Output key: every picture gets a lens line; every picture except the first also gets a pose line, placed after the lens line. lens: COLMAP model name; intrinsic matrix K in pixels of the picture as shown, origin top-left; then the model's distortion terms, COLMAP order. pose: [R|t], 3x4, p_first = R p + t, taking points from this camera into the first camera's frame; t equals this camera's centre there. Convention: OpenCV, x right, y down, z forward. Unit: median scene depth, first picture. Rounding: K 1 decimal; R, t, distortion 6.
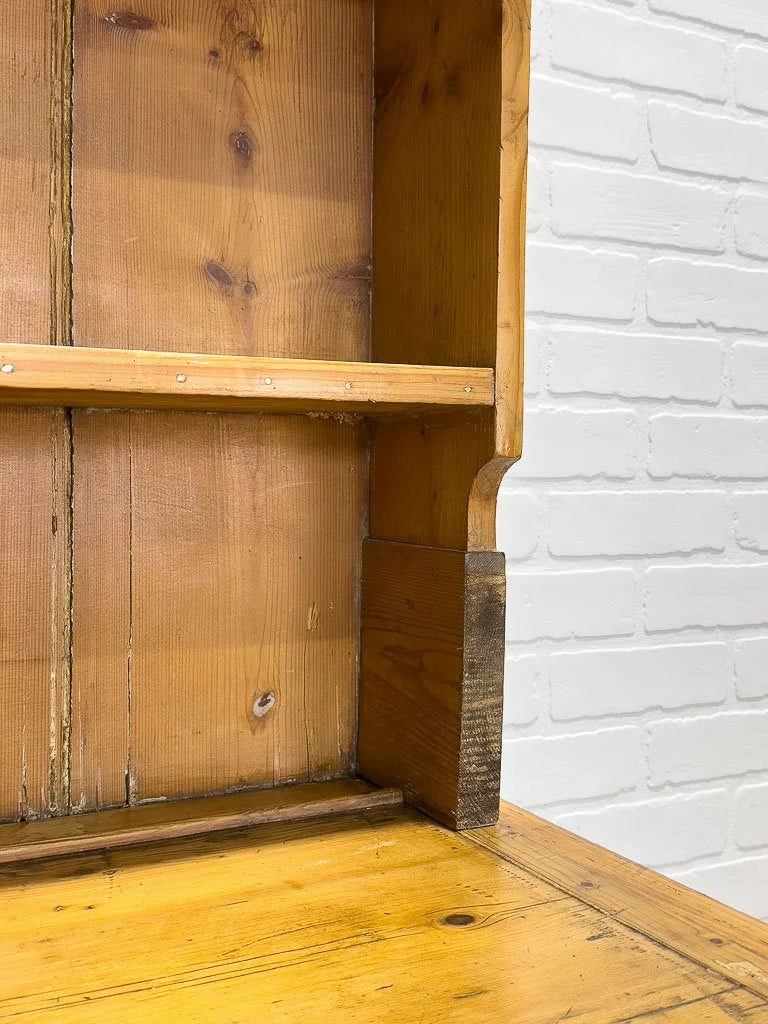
lens RADIAL K [[1065.0, 0, 384.0], [0, 1065.0, 512.0], [0, 0, 1]] dist [0.193955, -0.397513]
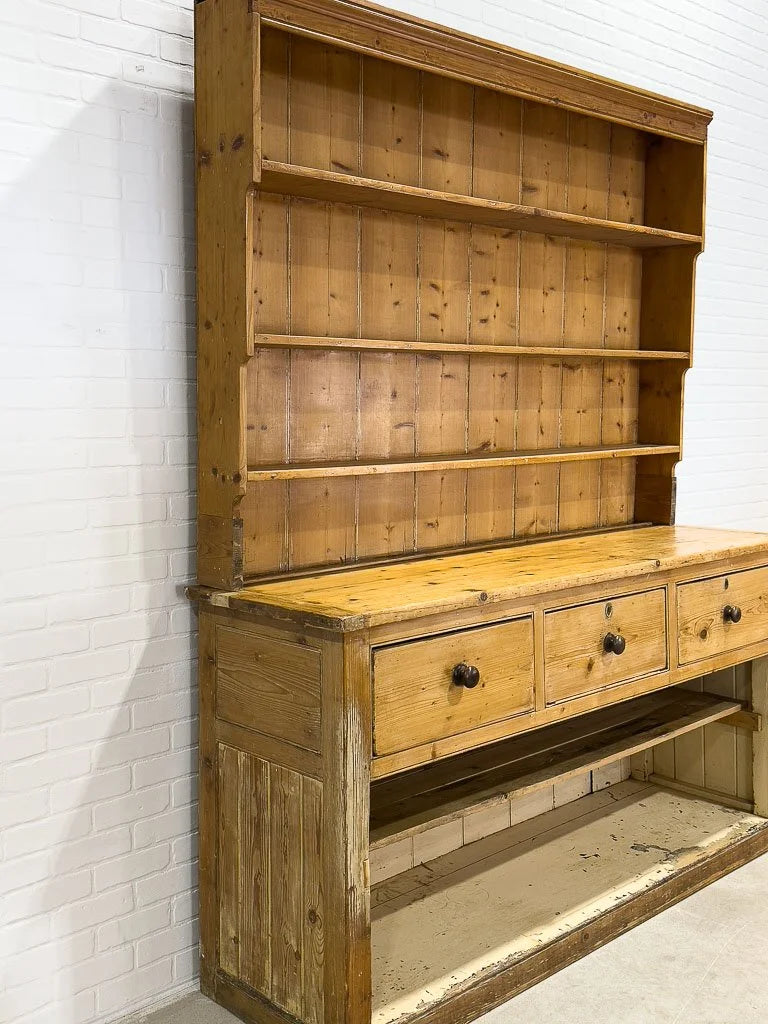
lens RADIAL K [[1070.3, 0, 364.7], [0, 1070.3, 435.4], [0, 0, 1]] dist [0.160534, -0.290082]
pose [[0.963144, -0.015470, 0.268543, -2.733791], [0.012553, 0.999842, 0.012577, -0.250020], [-0.268695, -0.008742, 0.963186, -3.685468]]
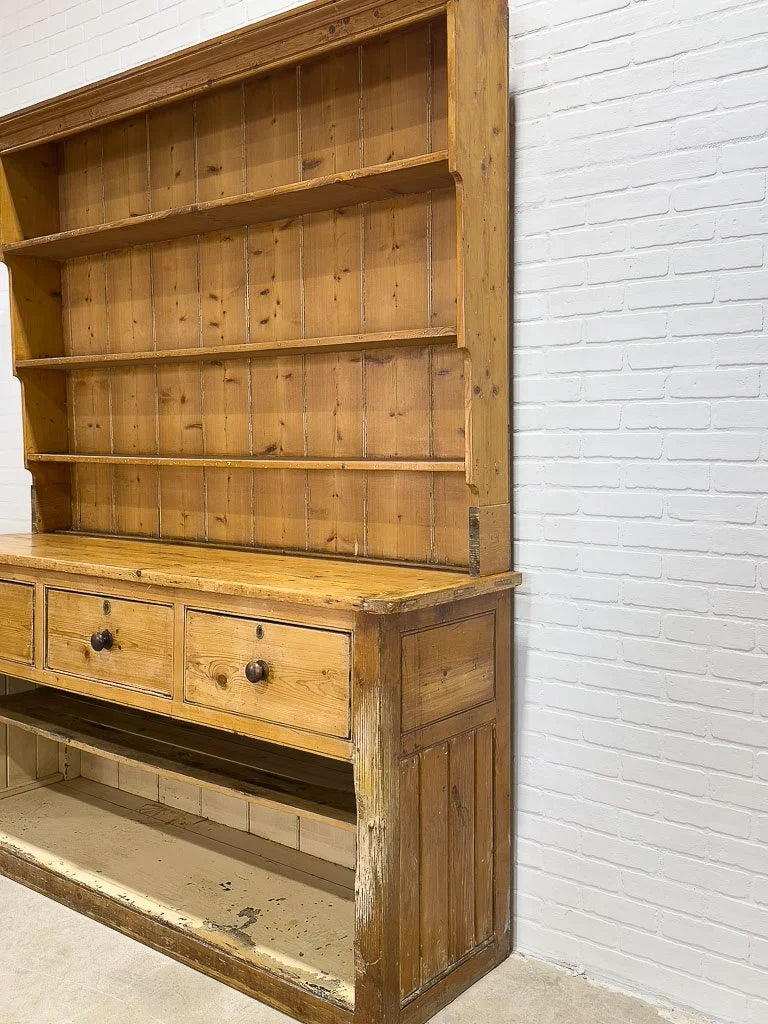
lens RADIAL K [[972.9, 0, 385.3], [0, 972.9, 492.9], [0, 0, 1]] dist [0.157063, -0.326845]
pose [[0.430190, 0.052041, -0.901237, 2.880036], [-0.016631, 0.998624, 0.049726, -0.170869], [0.902585, -0.006403, 0.430464, -0.752204]]
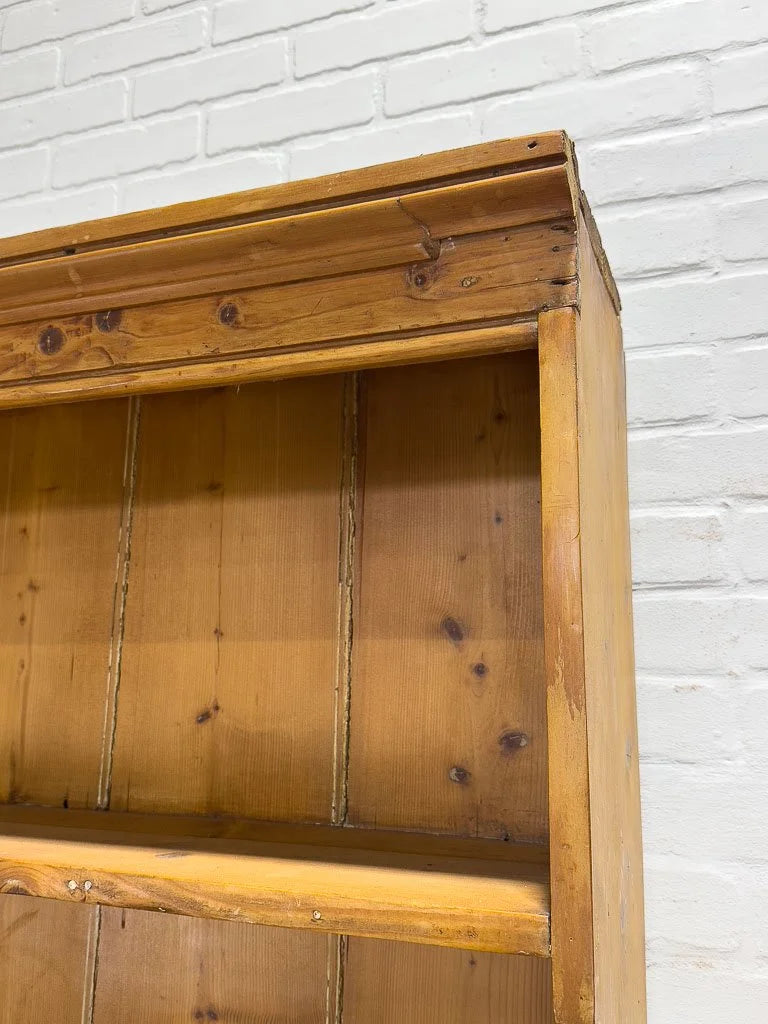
lens RADIAL K [[948.1, 0, 384.0], [0, 948.1, 512.0], [0, 0, 1]] dist [0.138661, -0.307242]
pose [[0.676963, -0.133053, -0.723891, 0.573536], [-0.039114, 0.975631, -0.215902, -1.213487], [0.734977, 0.174473, 0.655262, 0.192253]]
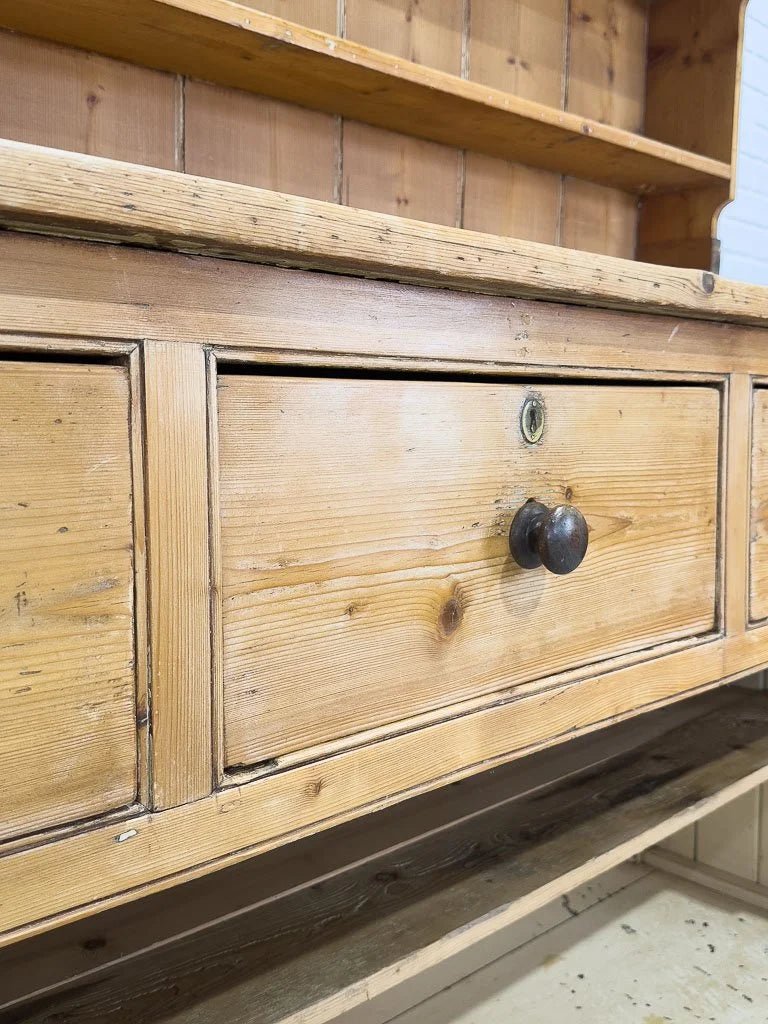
lens RADIAL K [[954.4, 0, 383.5], [0, 954.4, 500.7], [0, 0, 1]] dist [0.137842, -0.306148]
pose [[0.963879, -0.022455, 0.265392, -1.226697], [0.003737, 0.997482, 0.070823, 0.464418], [-0.266314, -0.067273, 0.961536, -1.019963]]
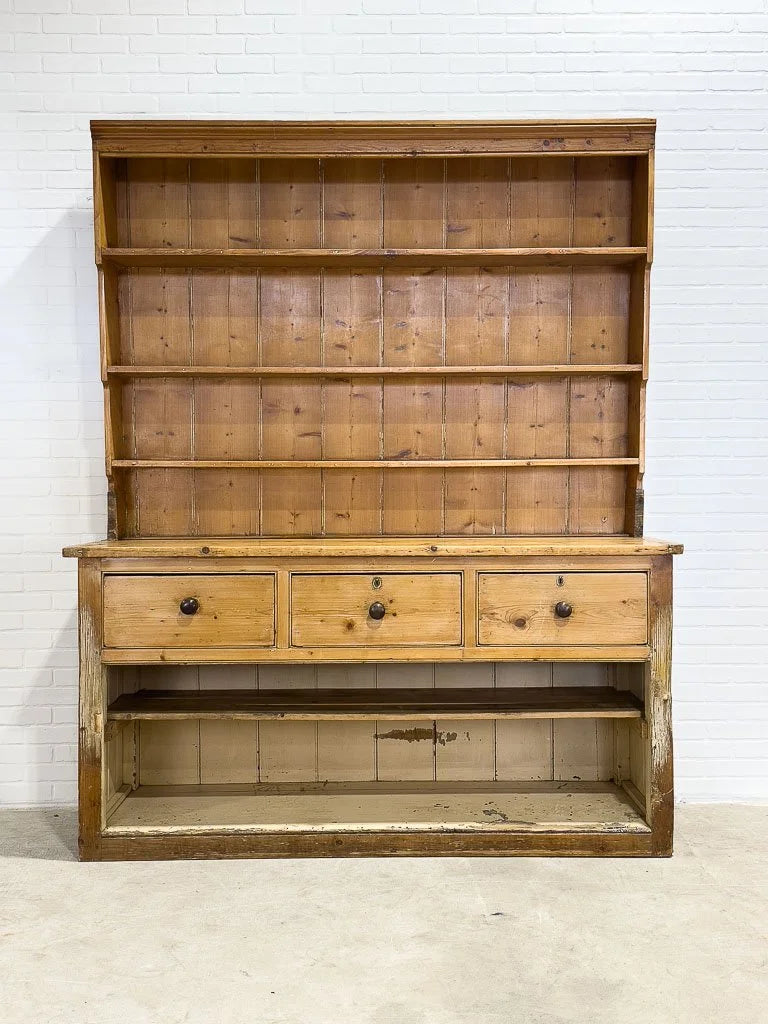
lens RADIAL K [[1049.3, 0, 384.0], [0, 1049.3, 512.0], [0, 0, 1]] dist [0.185963, -0.410589]
pose [[0.897767, 0.012078, -0.440305, 1.233206], [-0.004792, 0.999833, 0.017657, 0.058370], [0.440445, -0.013742, 0.897674, -4.240958]]
